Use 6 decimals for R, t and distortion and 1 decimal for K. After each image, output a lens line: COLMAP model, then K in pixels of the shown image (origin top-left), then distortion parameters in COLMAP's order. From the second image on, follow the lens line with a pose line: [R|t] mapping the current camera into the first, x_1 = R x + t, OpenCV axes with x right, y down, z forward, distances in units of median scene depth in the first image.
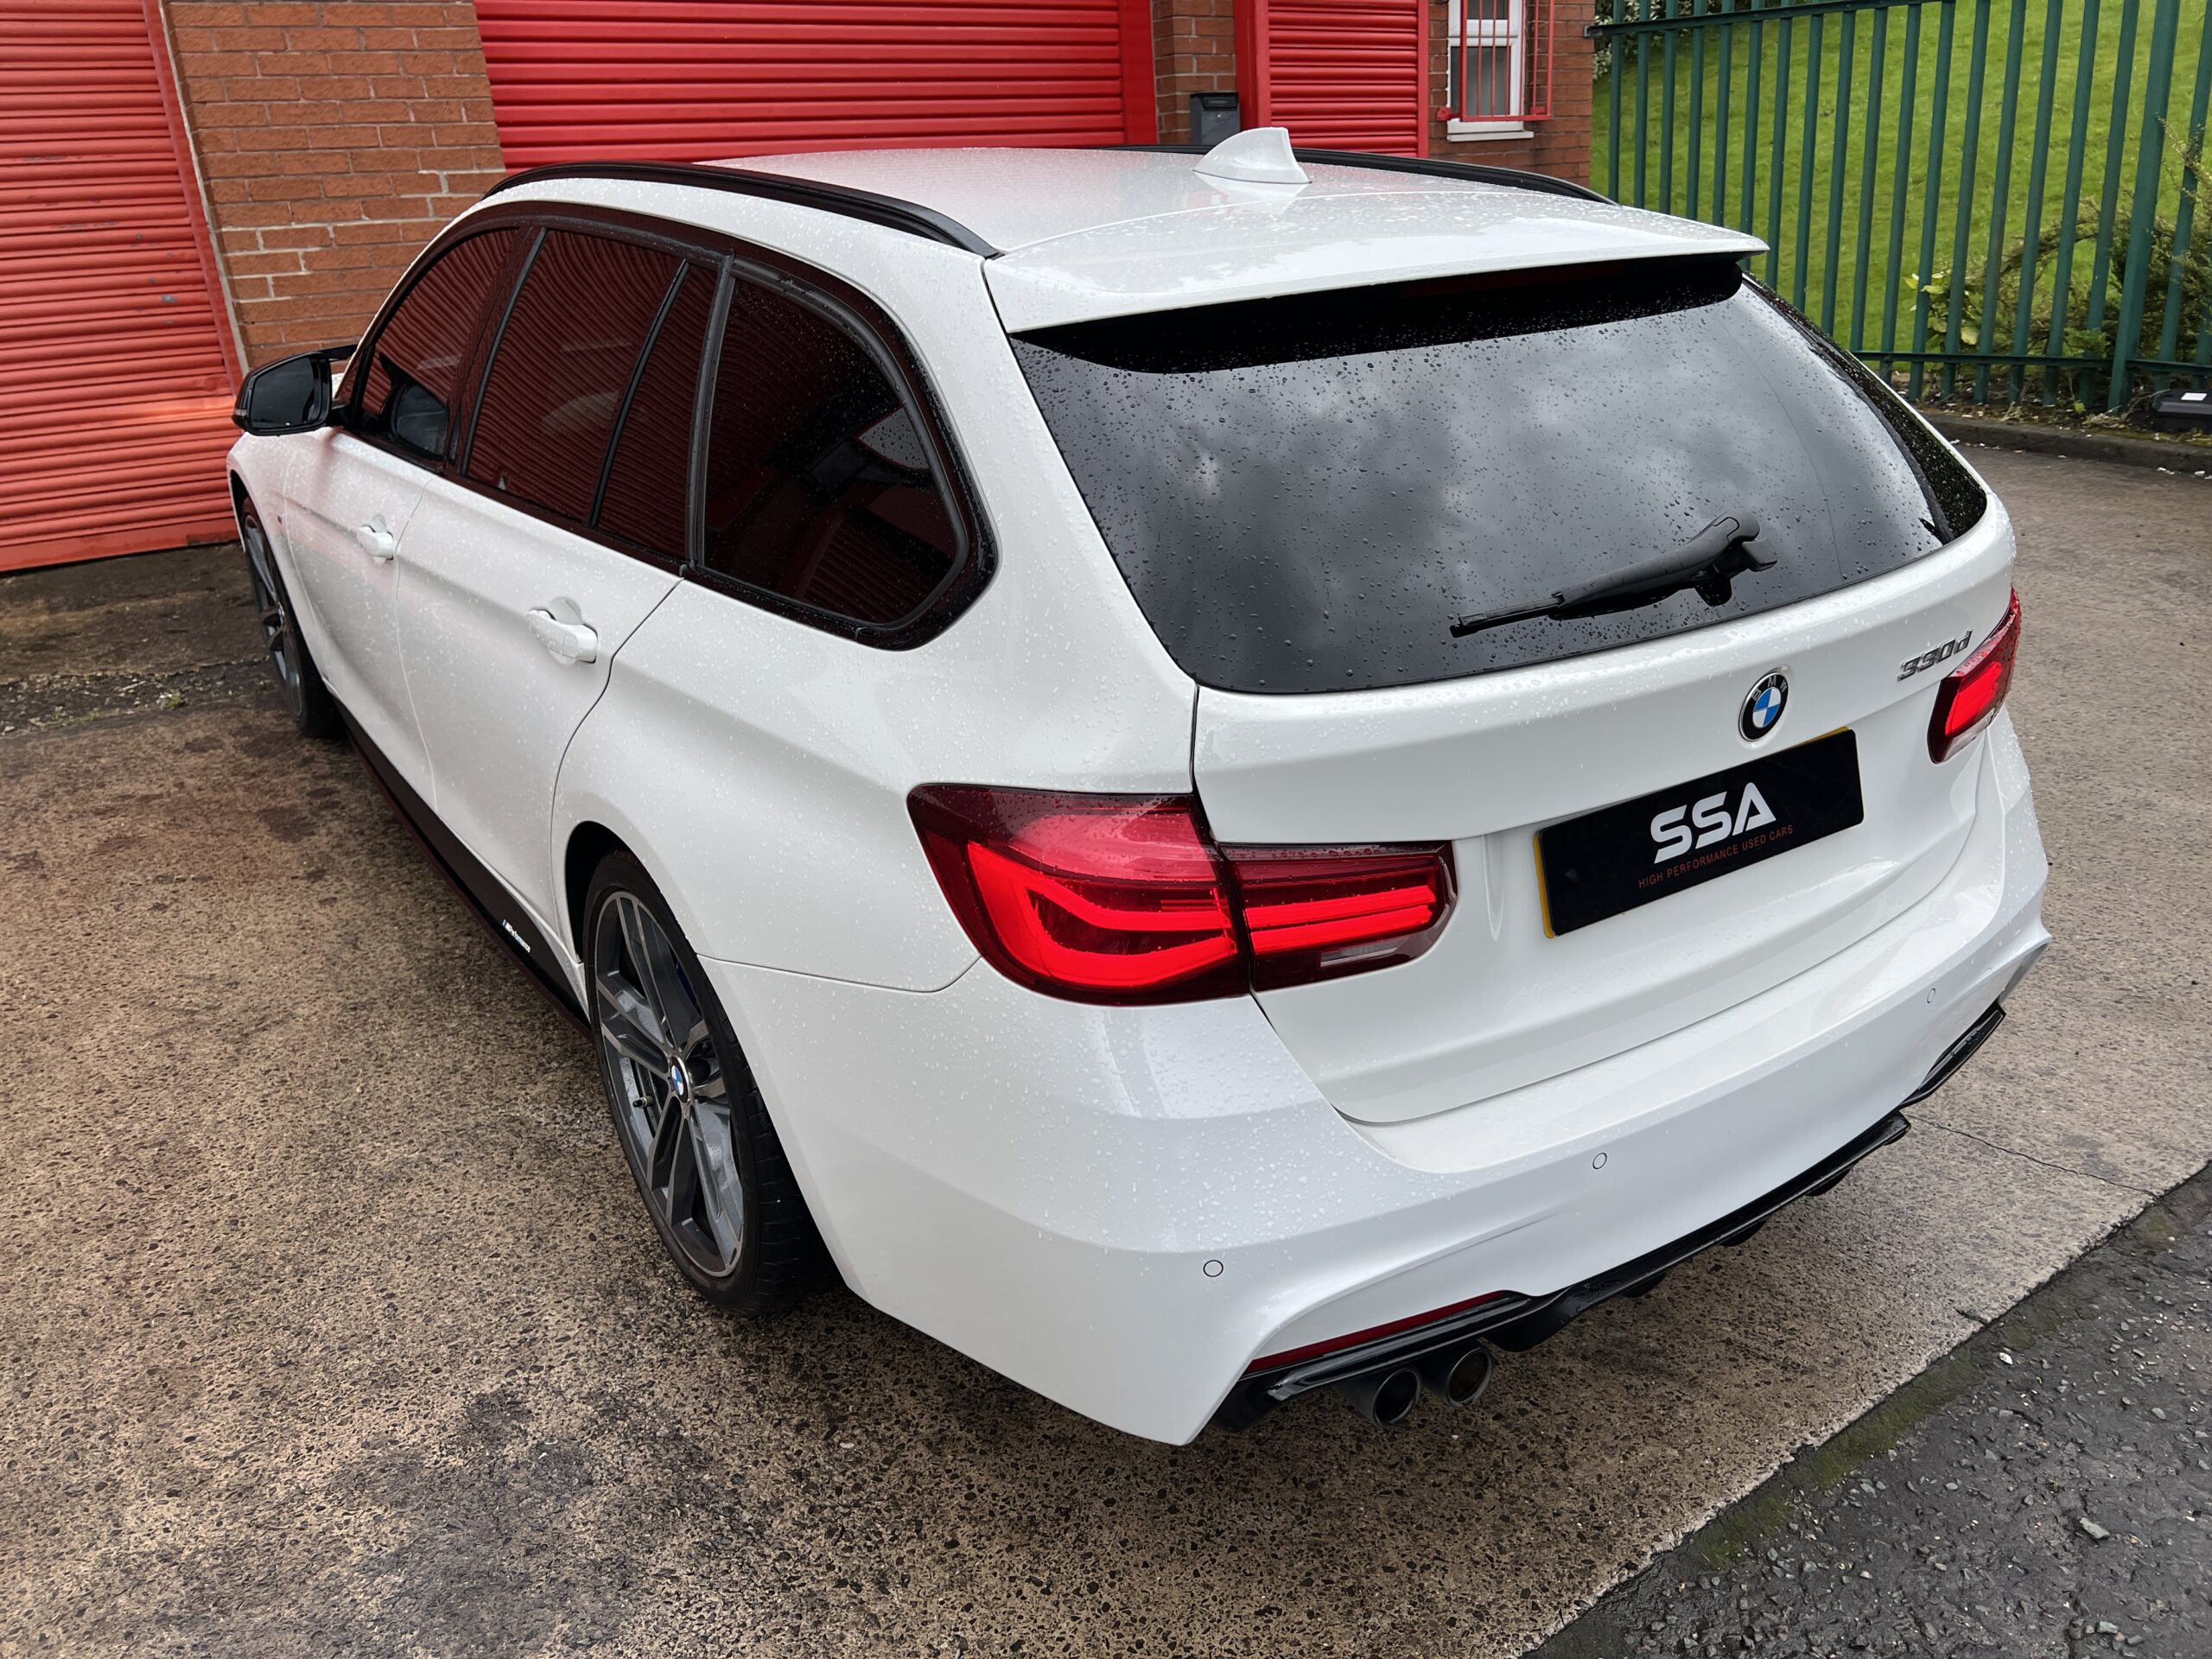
lens RADIAL K [[1671.5, 0, 1126.2], [0, 1671.5, 835.0], [0, 0, 1]] dist [0.040981, -0.049247]
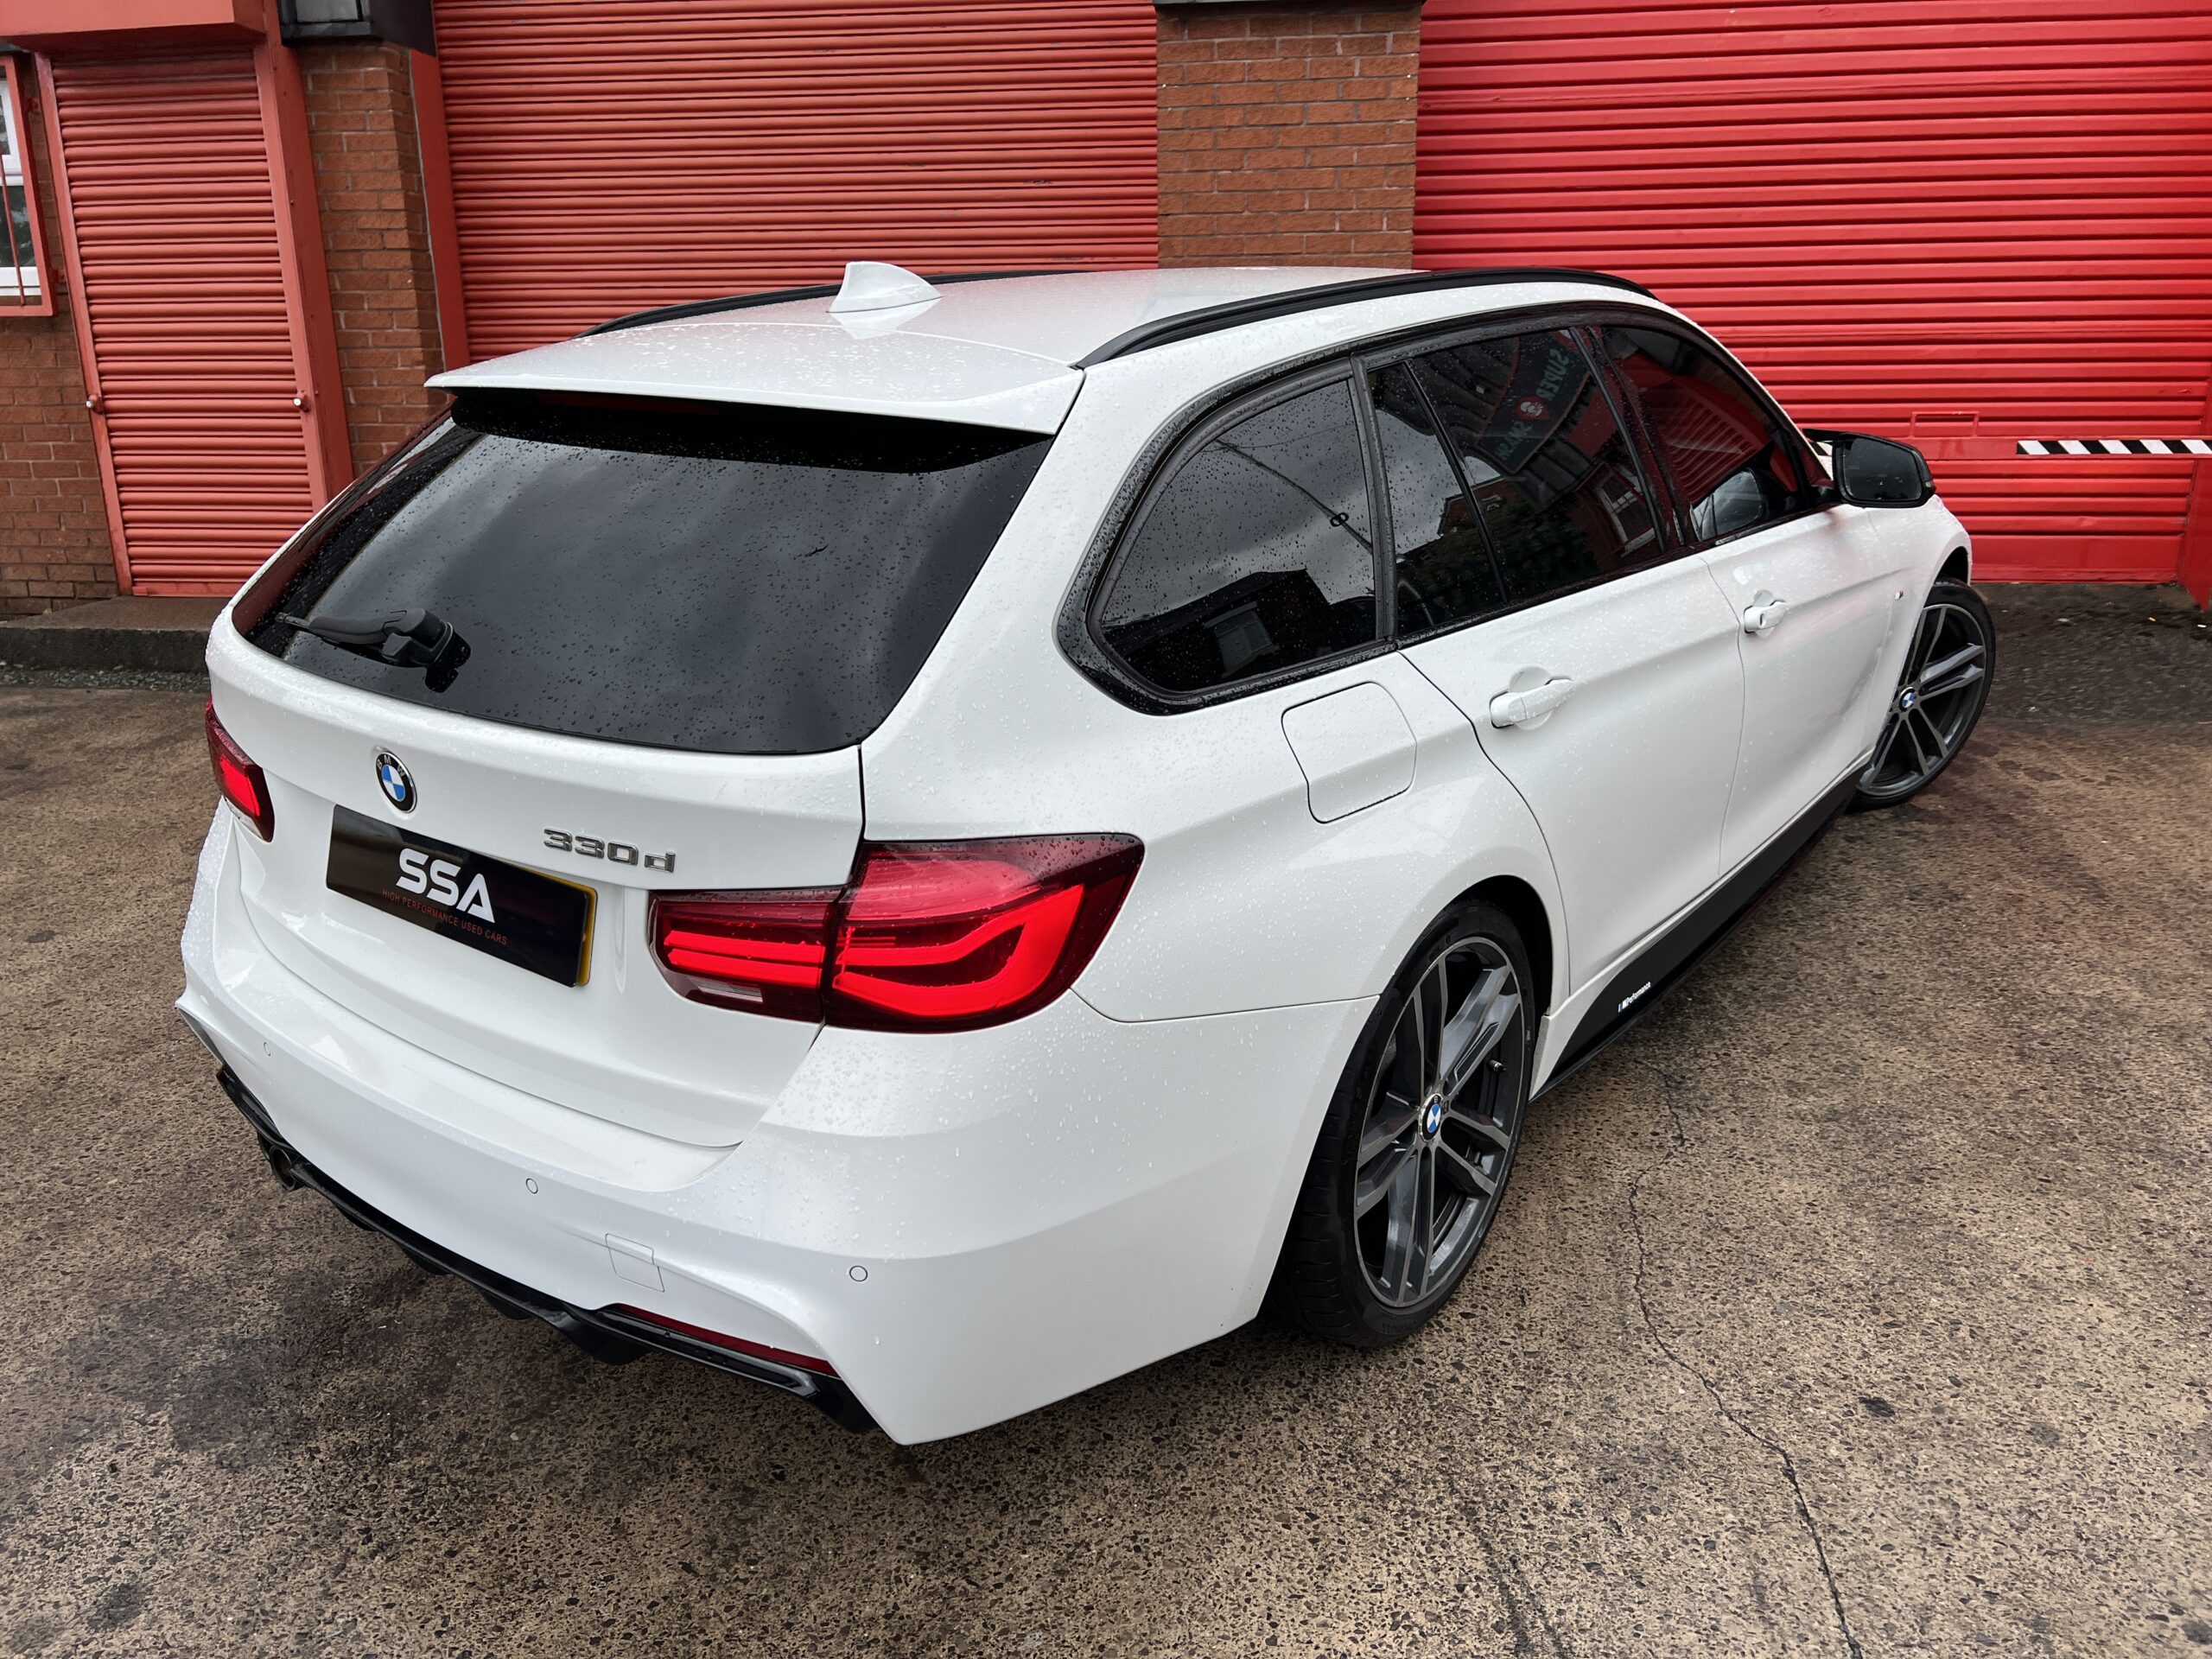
lens RADIAL K [[1671.5, 0, 1091.0], [0, 1671.5, 844.6], [0, 0, 1]] dist [0.040981, -0.049247]
pose [[0.725755, 0.238472, -0.645299, 0.268491], [-0.266385, 0.962238, 0.056000, -0.063285], [0.634286, 0.131256, 0.761875, 0.130363]]
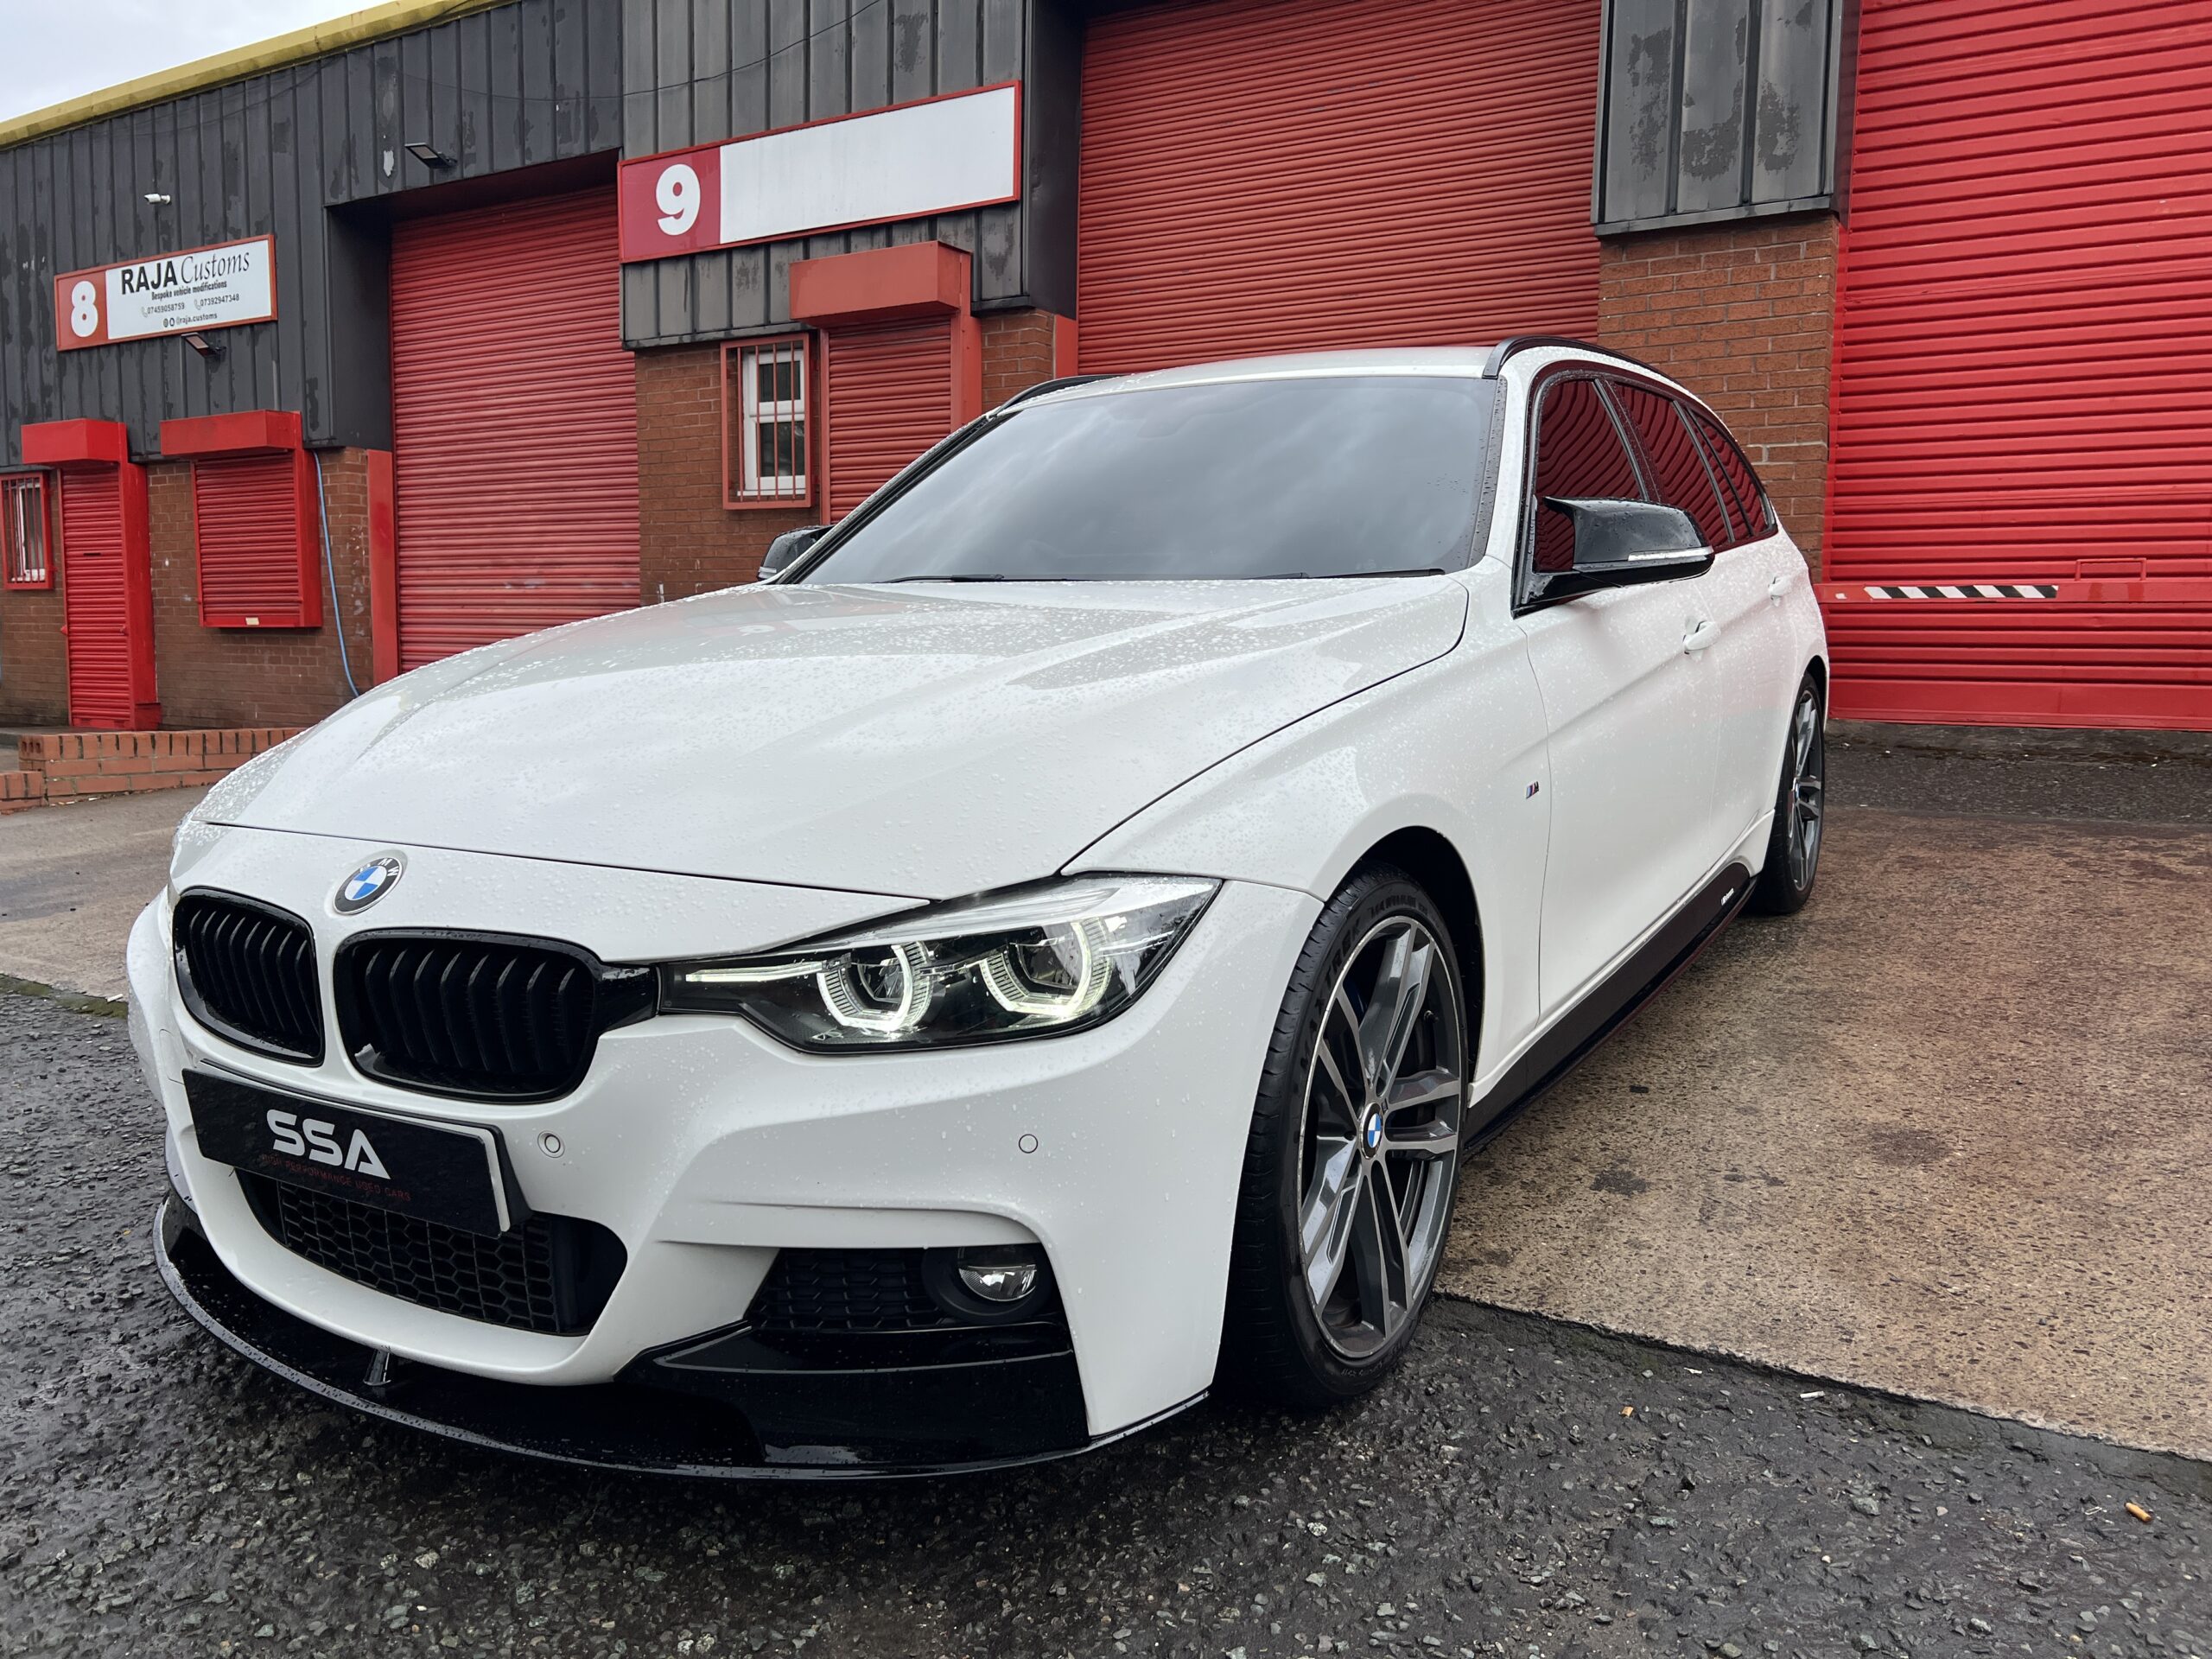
lens RADIAL K [[1671.5, 0, 1097.6], [0, 1671.5, 813.9], [0, 0, 1]] dist [0.040981, -0.049247]
pose [[0.384449, 0.157129, -0.909676, 0.597905], [-0.345690, 0.938213, 0.015963, 0.007288], [0.855978, 0.308329, 0.415013, 0.167736]]
